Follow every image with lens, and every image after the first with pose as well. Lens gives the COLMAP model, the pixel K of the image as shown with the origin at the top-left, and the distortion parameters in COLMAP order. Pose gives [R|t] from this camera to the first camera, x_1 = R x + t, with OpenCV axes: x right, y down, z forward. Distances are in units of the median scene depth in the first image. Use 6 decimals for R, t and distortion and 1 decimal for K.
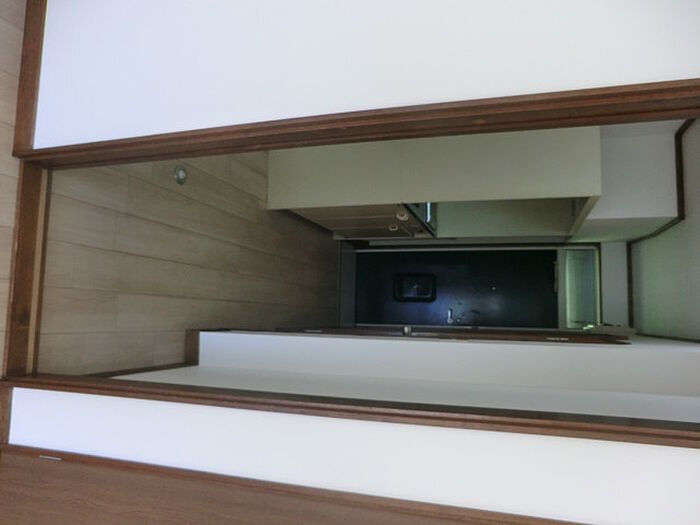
lens RADIAL K [[501.5, 0, 350.5], [0, 501.5, 265.1], [0, 0, 1]] dist [-0.032056, -0.000019]
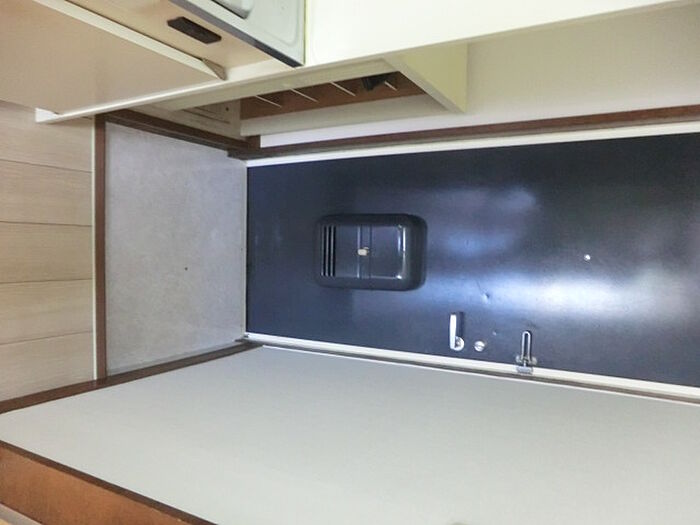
lens RADIAL K [[501.5, 0, 351.0], [0, 501.5, 261.8], [0, 0, 1]] dist [-0.032056, -0.000019]
pose [[0.981387, -0.011788, -0.191679, 0.185522], [0.037997, 0.990301, 0.133641, 0.001078], [0.188245, -0.138437, 0.972316, 0.610200]]
